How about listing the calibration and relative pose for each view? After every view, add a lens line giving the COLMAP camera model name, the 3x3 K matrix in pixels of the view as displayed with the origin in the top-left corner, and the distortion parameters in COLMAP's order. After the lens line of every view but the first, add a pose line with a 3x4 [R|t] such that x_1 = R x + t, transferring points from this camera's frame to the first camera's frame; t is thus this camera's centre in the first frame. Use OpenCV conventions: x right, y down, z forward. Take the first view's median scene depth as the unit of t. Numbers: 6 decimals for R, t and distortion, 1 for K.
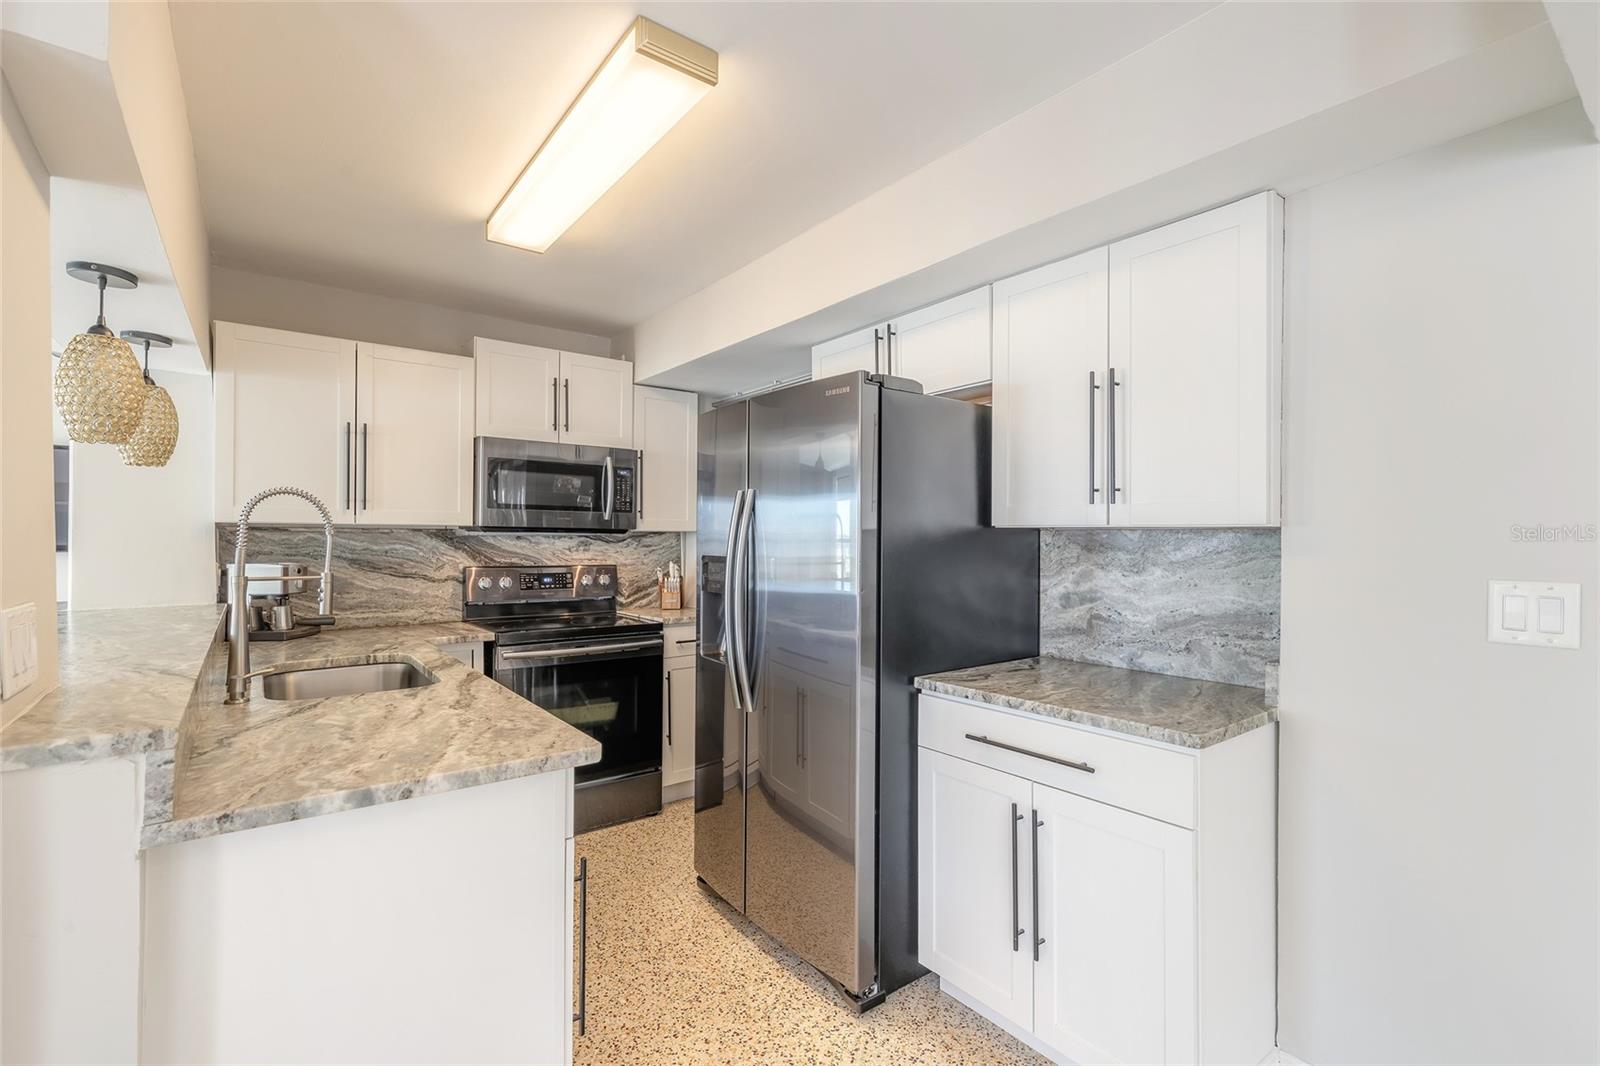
lens RADIAL K [[743.6, 0, 800.0], [0, 743.6, 533.0], [0, 0, 1]] dist [0.001150, -0.000212]
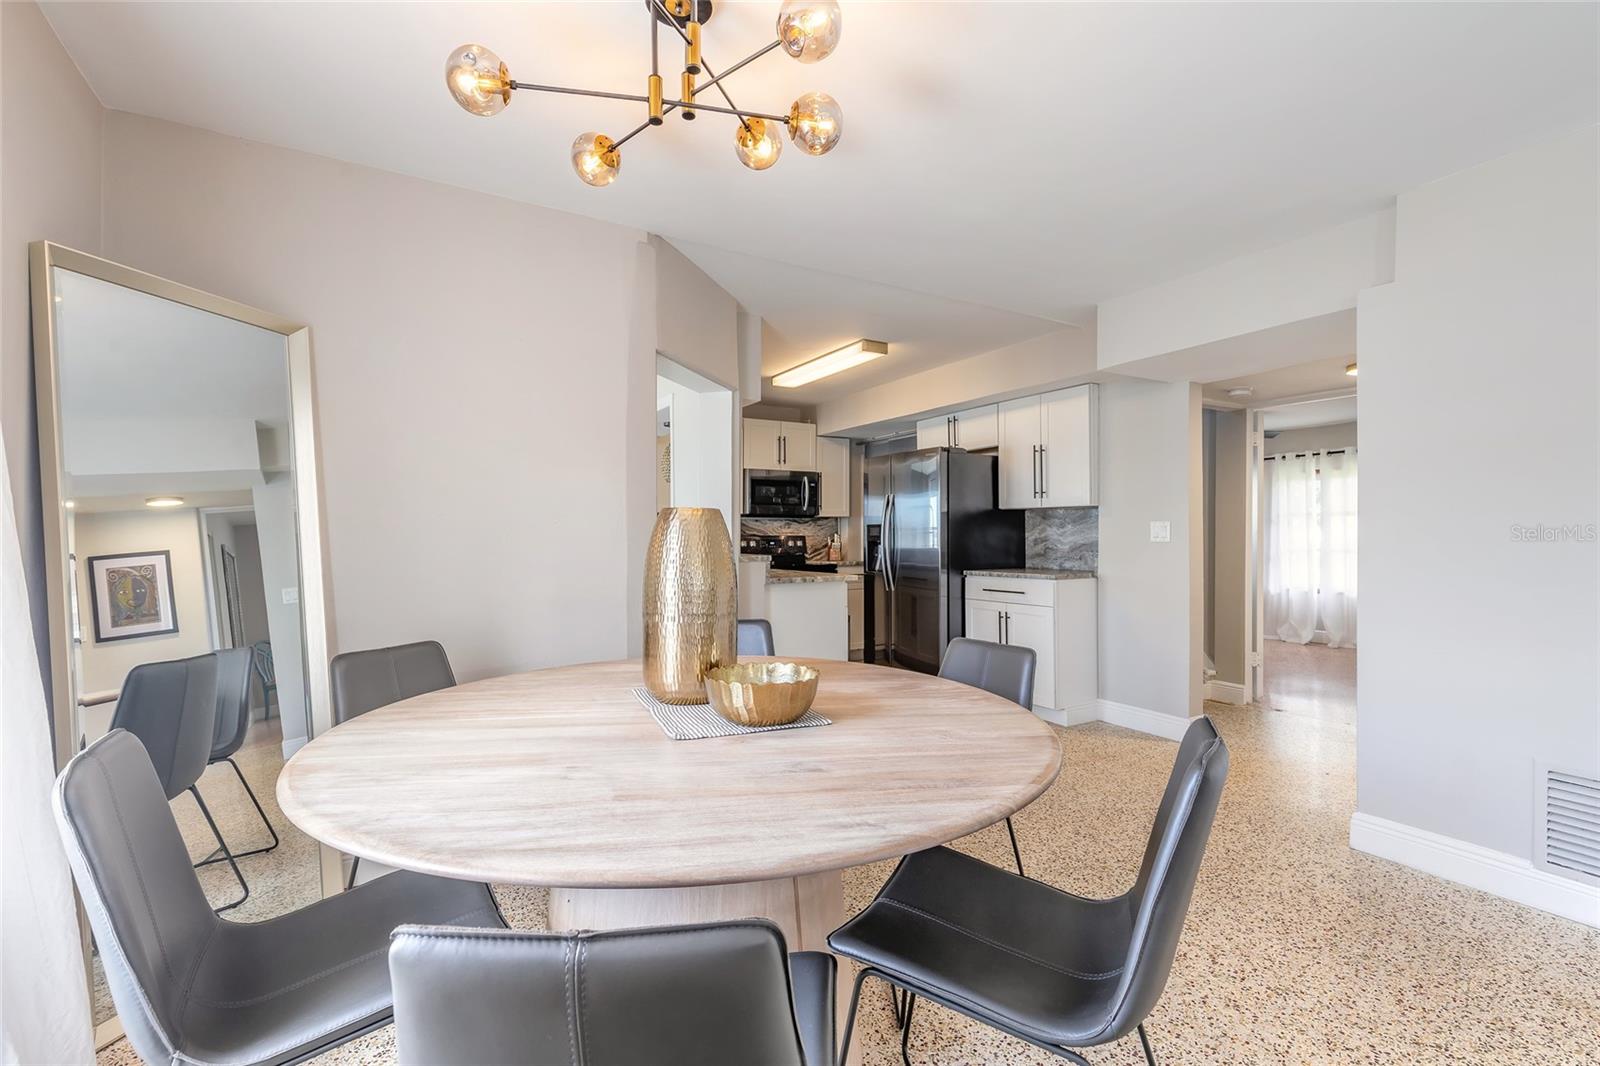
lens RADIAL K [[715.7, 0, 795.3], [0, 715.7, 538.1], [0, 0, 1]] dist [0.004421, -0.000502]
pose [[0.991170, -0.007716, -0.132371, -0.067997], [0.009240, 0.999898, 0.010899, 0.048733], [0.132273, -0.012025, 0.991140, -1.182765]]
